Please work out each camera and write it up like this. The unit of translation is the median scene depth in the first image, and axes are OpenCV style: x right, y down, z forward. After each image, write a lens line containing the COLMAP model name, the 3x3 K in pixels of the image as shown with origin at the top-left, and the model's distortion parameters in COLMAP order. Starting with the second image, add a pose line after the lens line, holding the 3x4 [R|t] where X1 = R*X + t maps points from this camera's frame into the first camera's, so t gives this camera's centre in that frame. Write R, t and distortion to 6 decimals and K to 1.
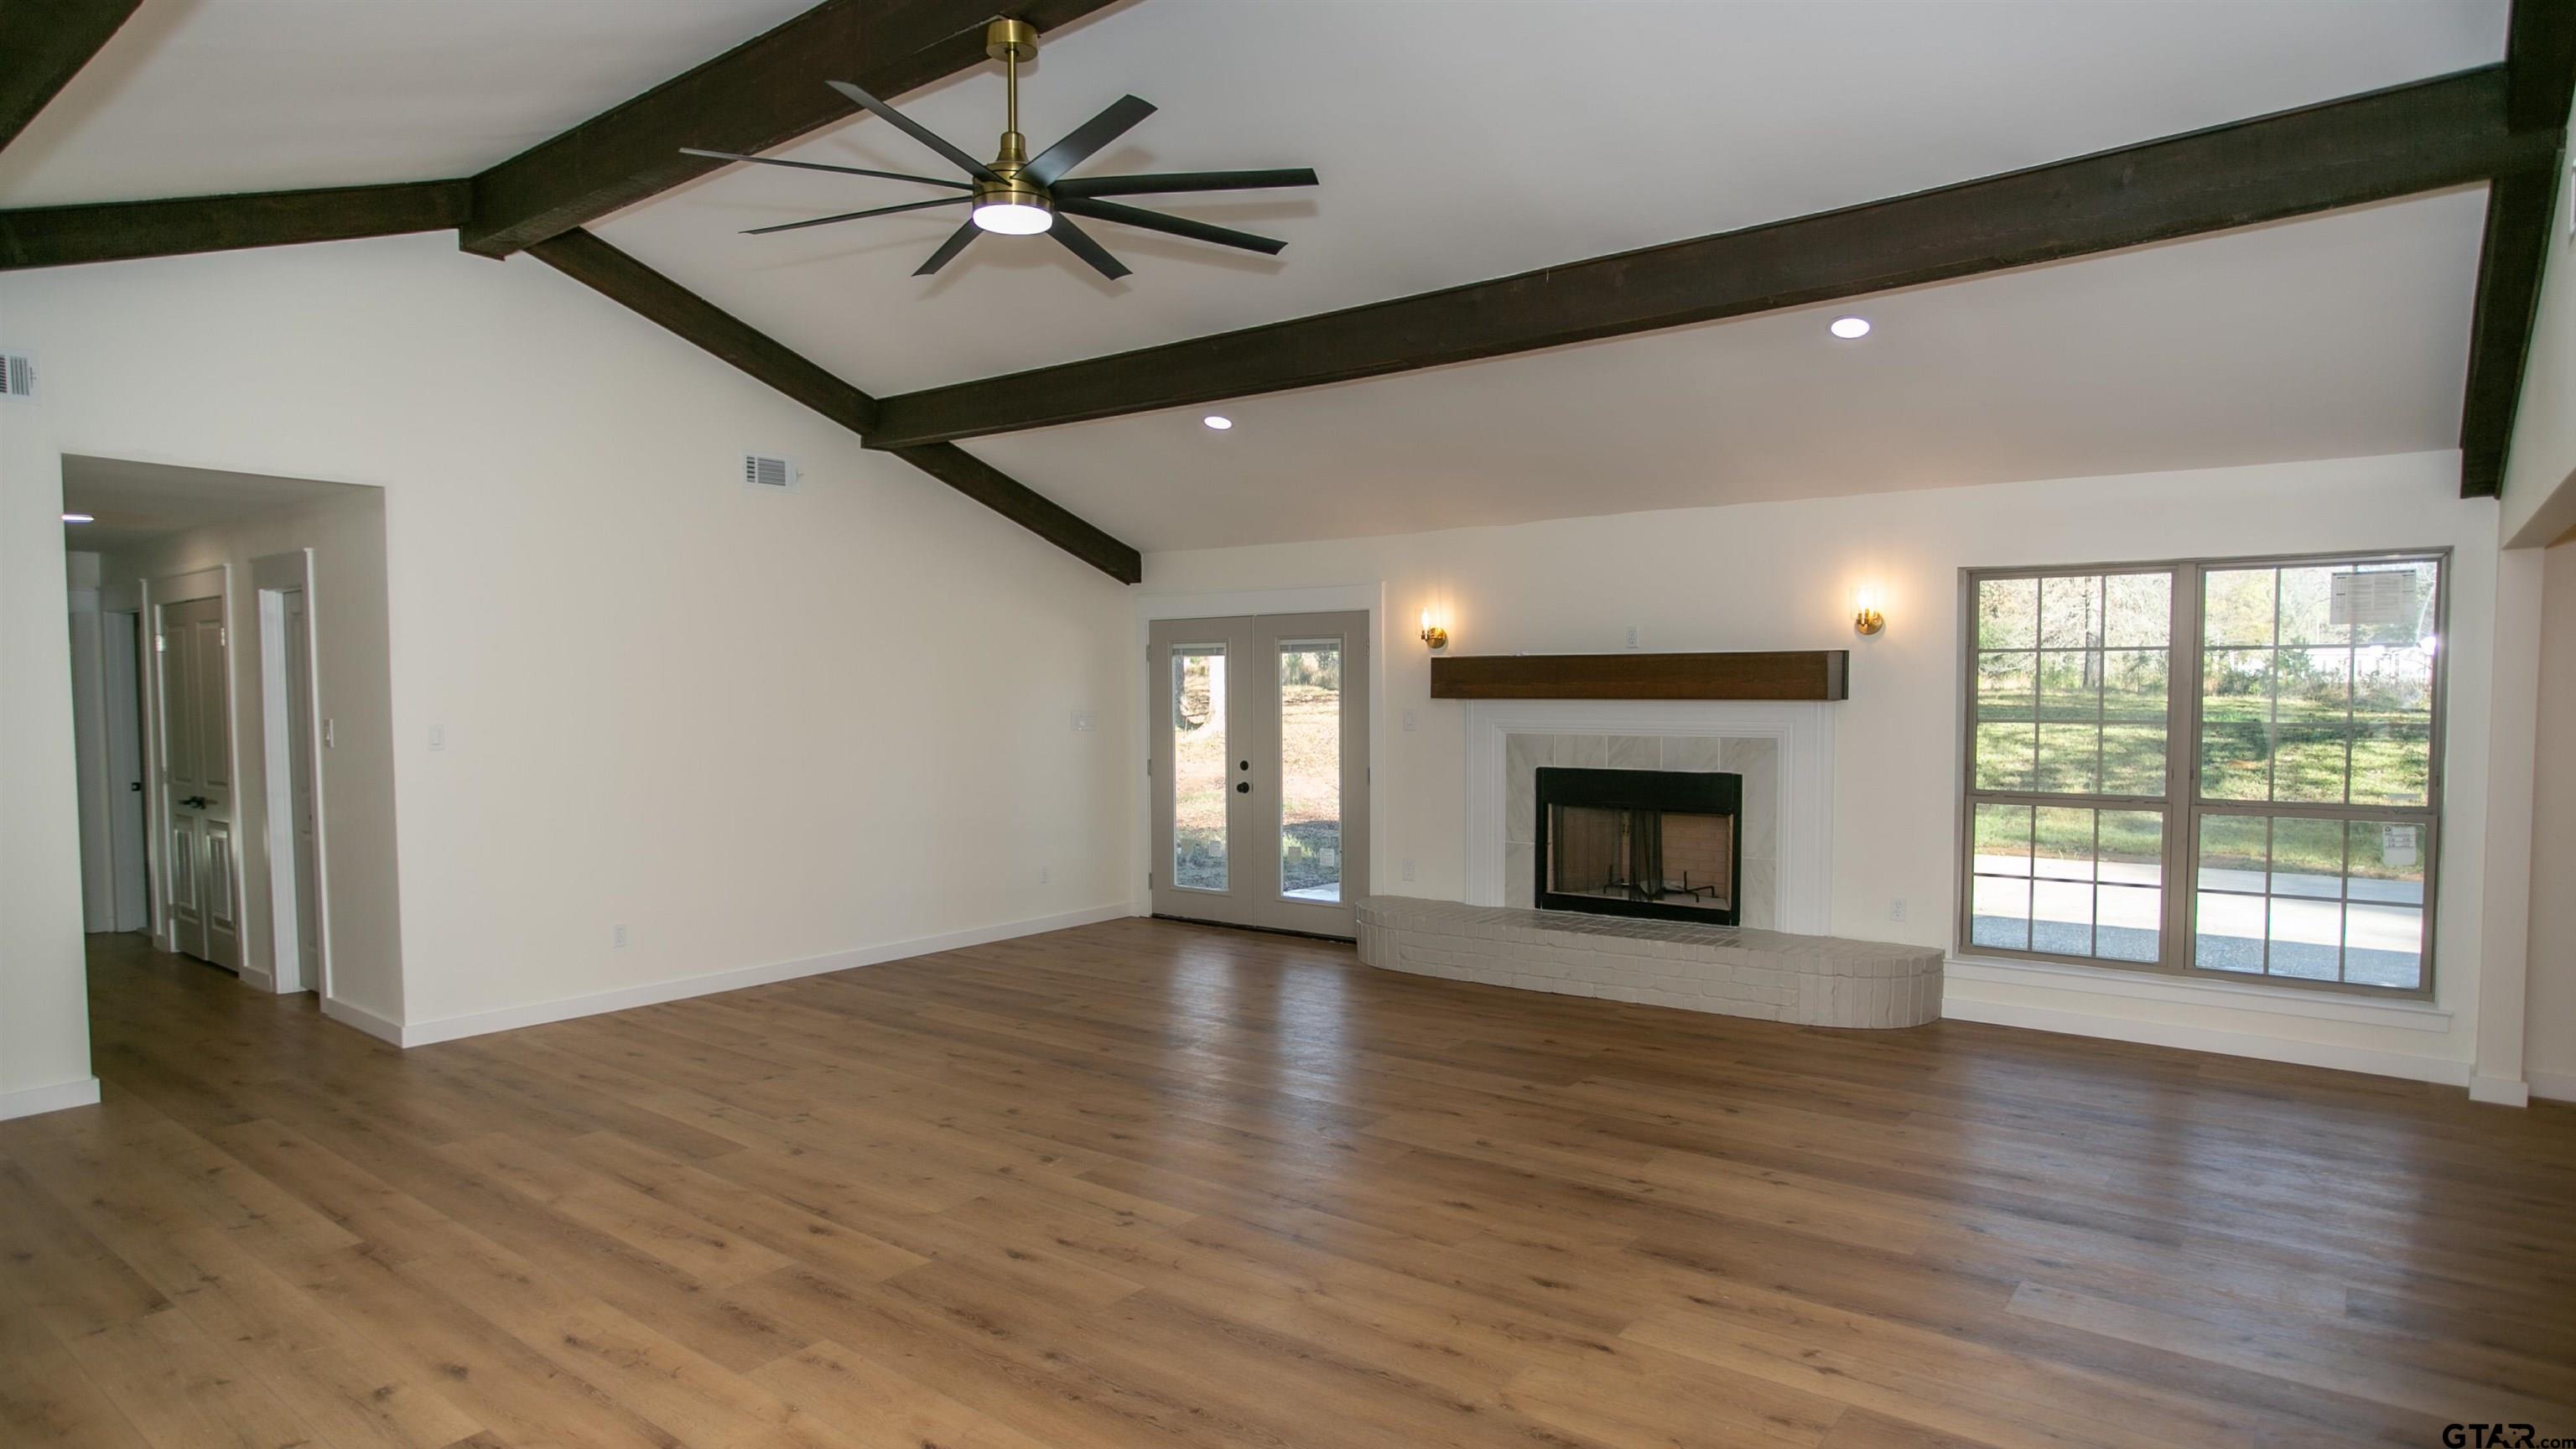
lens RADIAL K [[1450.6, 0, 1285.4], [0, 1450.6, 745.7], [0, 0, 1]] dist [-0.077959, 0.058110]
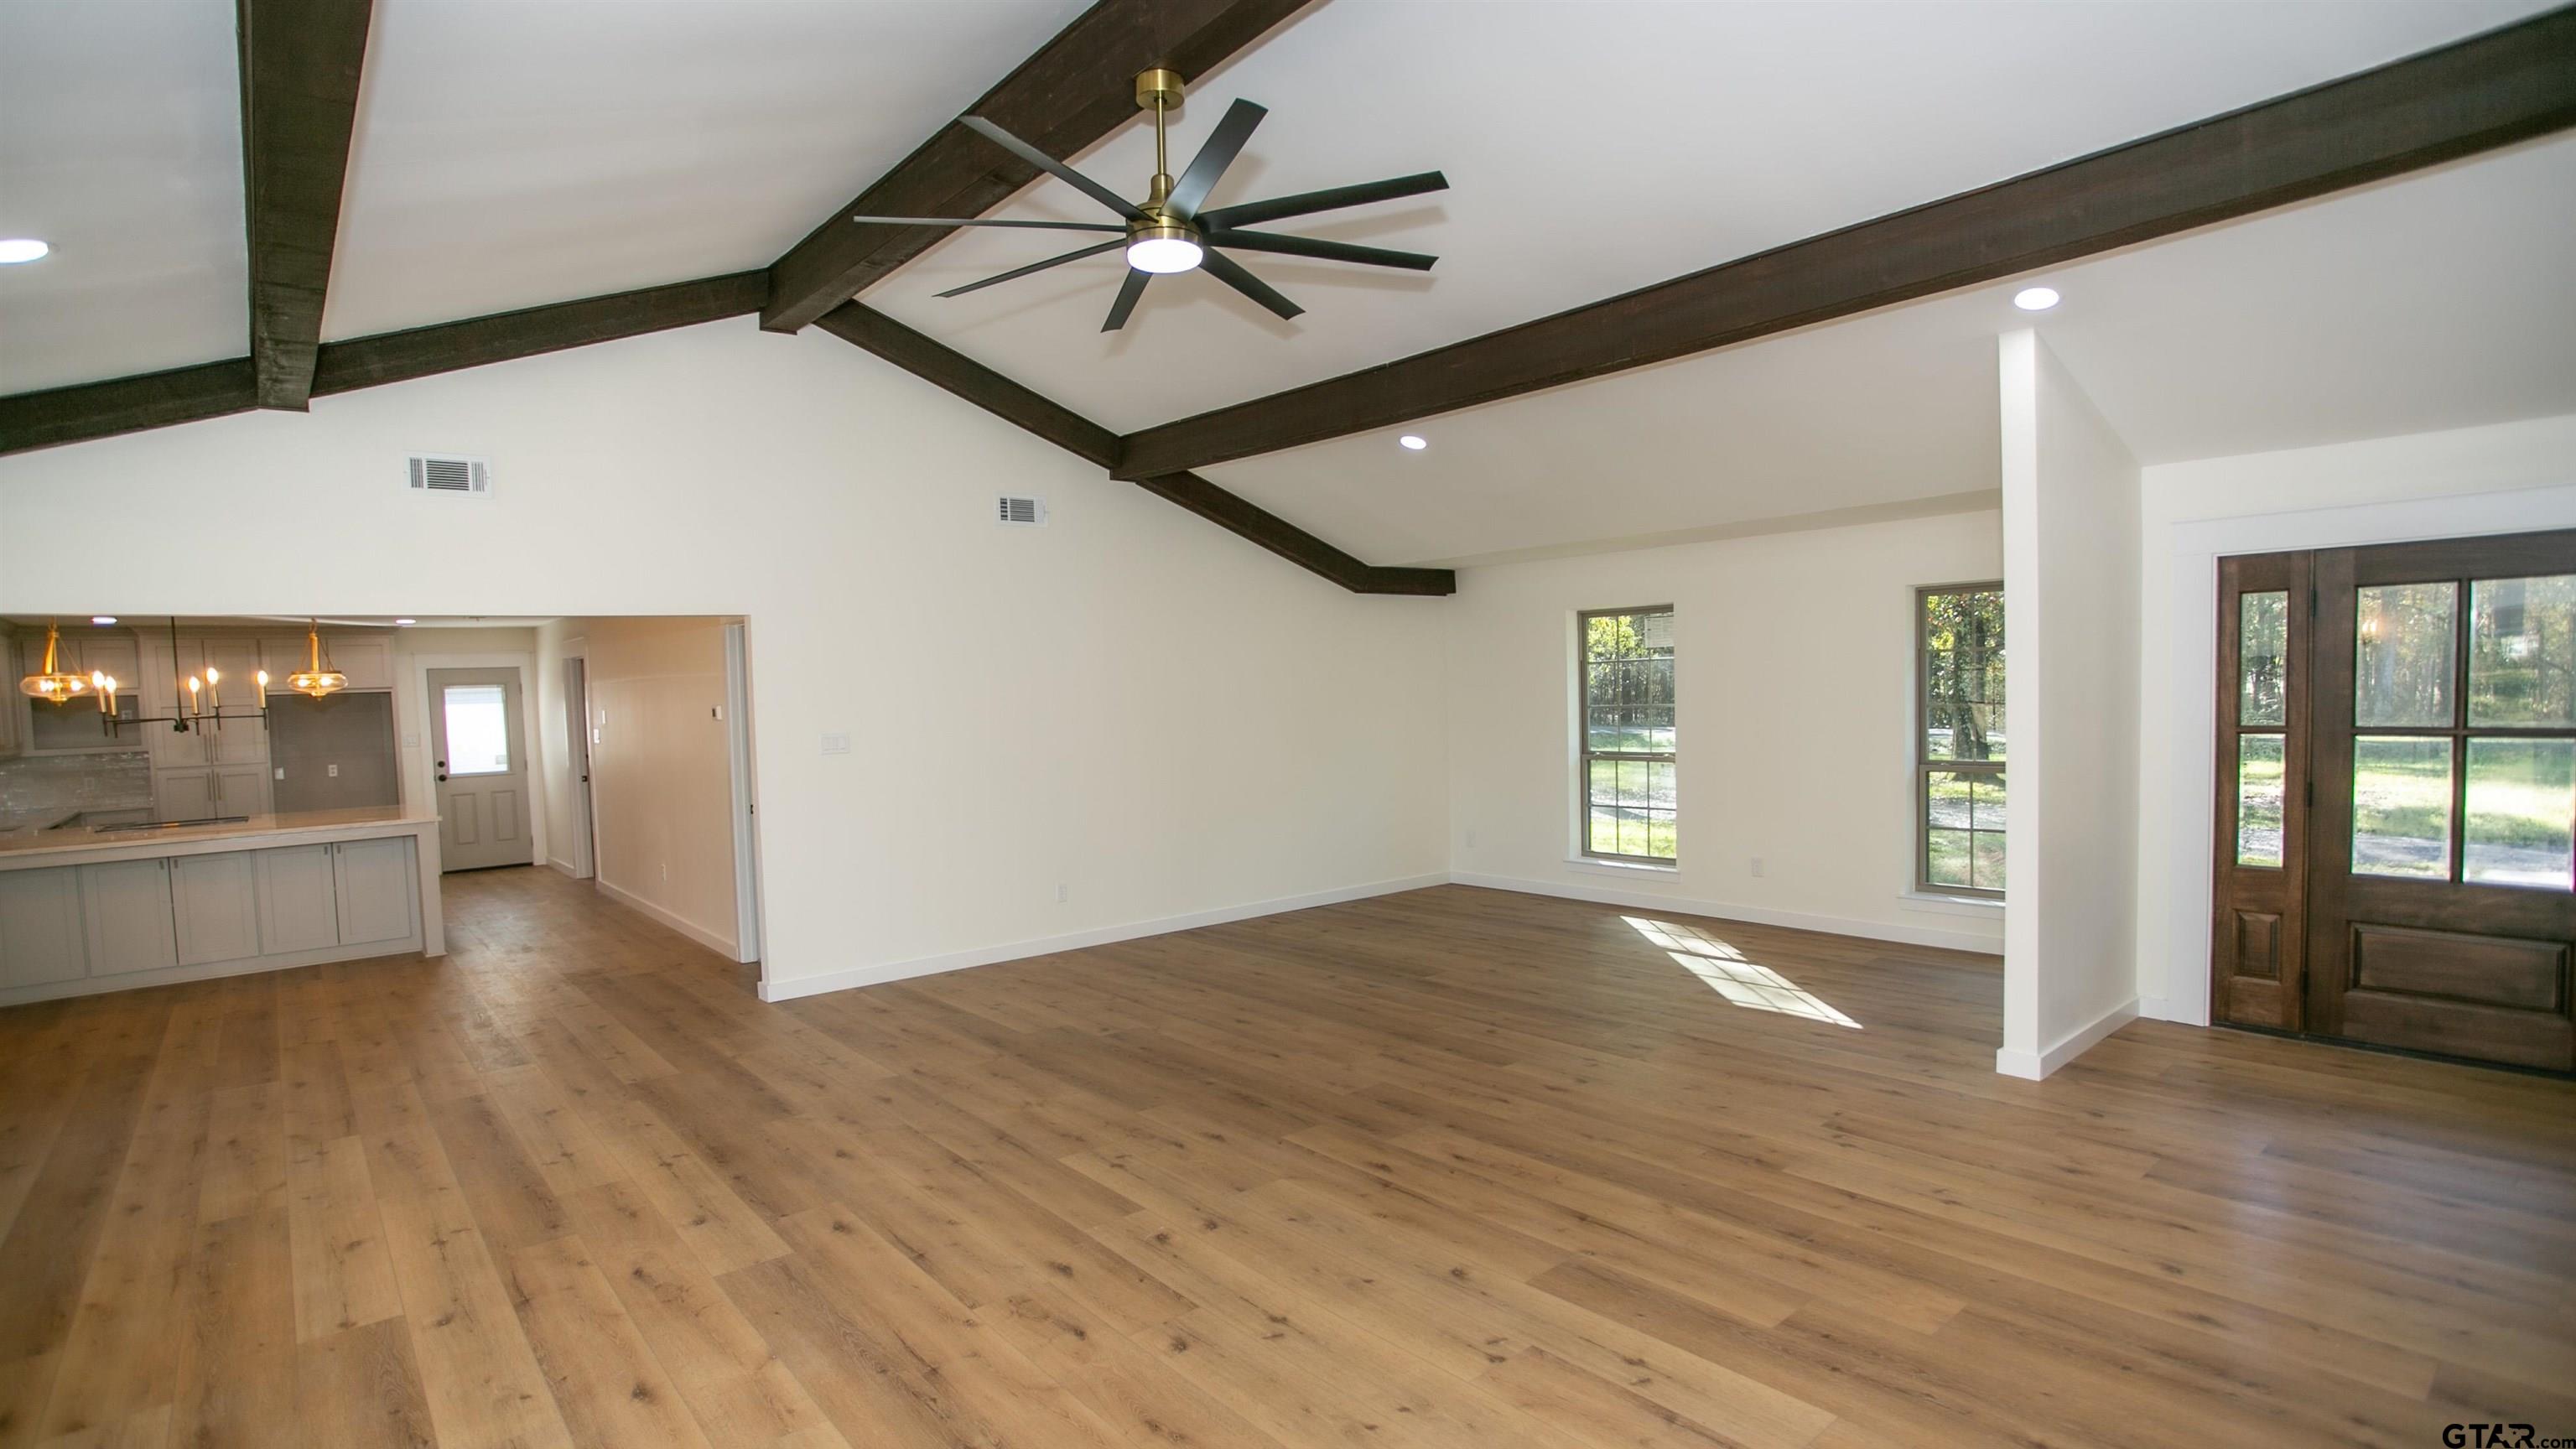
lens RADIAL K [[1227.2, 0, 1294.2], [0, 1227.2, 761.3], [0, 0, 1]] dist [-0.050537, 0.024537]
pose [[-0.979770, 0.025050, 0.198555, -0.284480], [0.046206, 0.993644, 0.102644, -0.054000], [-0.194722, 0.109742, -0.974700, 1.193578]]
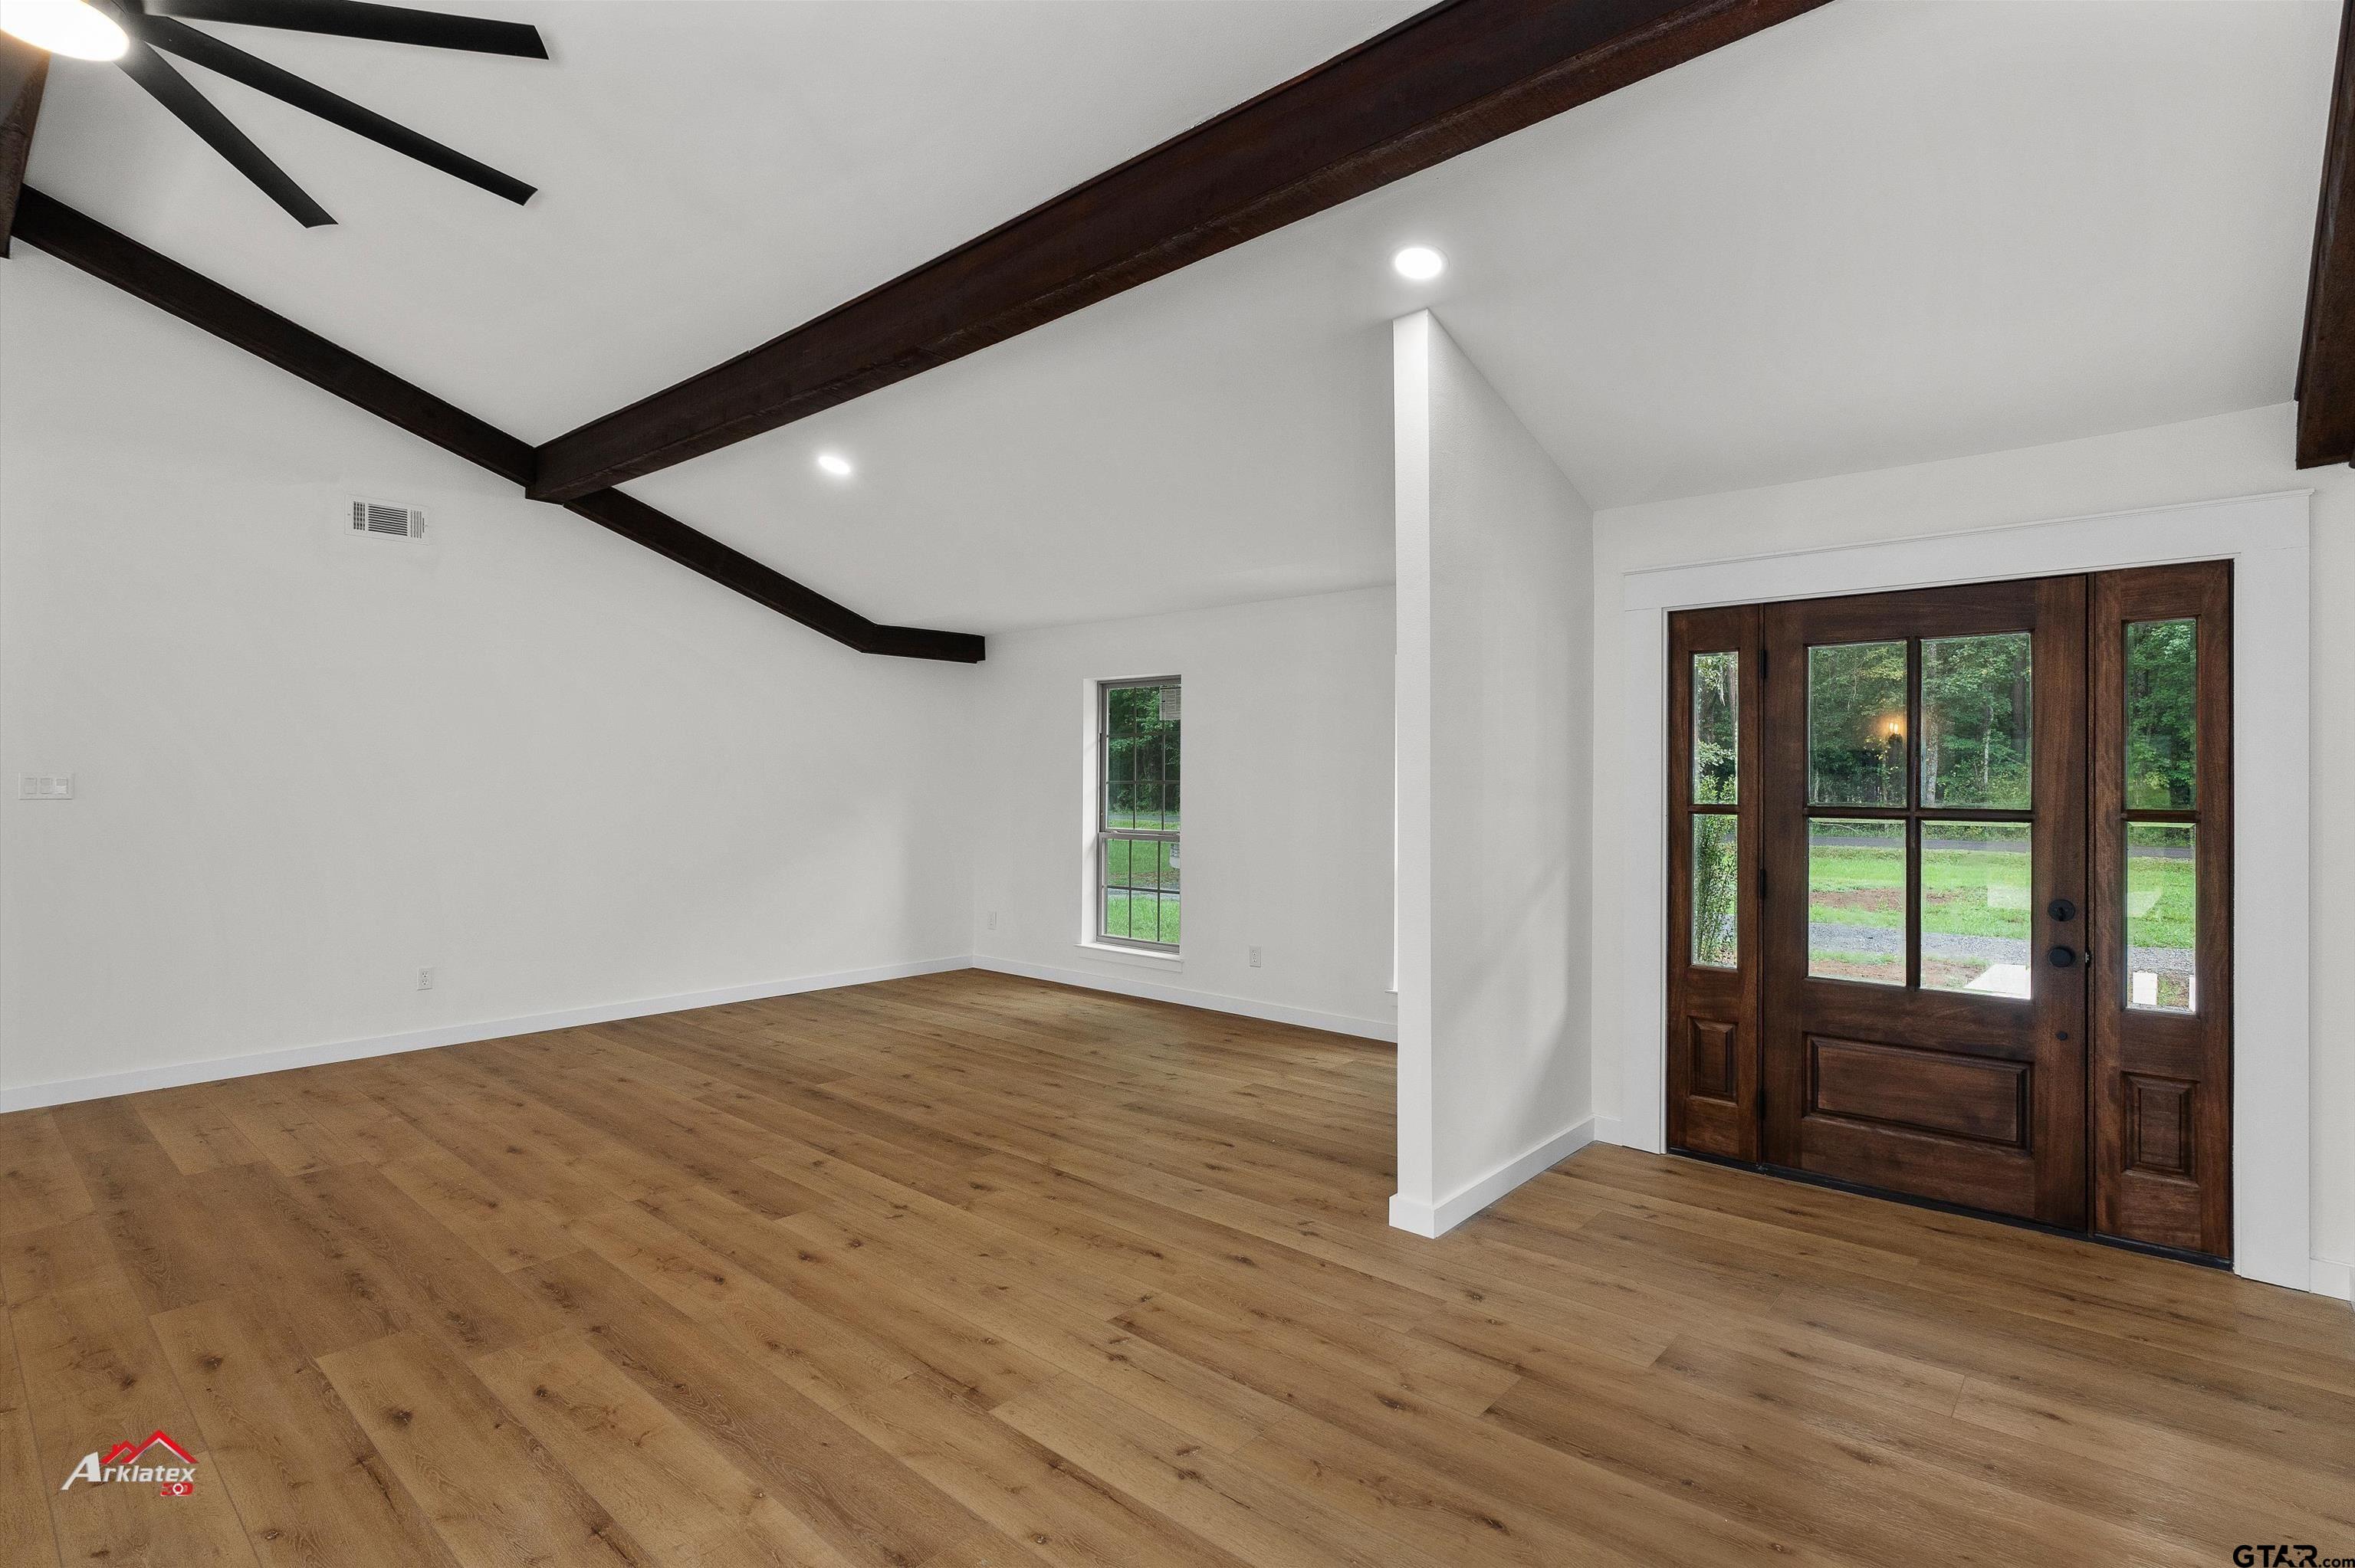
lens RADIAL K [[1112.7, 0, 1177.5], [0, 1112.7, 784.0], [0, 0, 1]] dist [0.000218, 0.000789]
pose [[-0.998361, 0.005343, 0.056977, -0.476944], [0.008018, 0.998870, 0.046837, -0.011872], [-0.056662, 0.047218, -0.997276, 0.956053]]
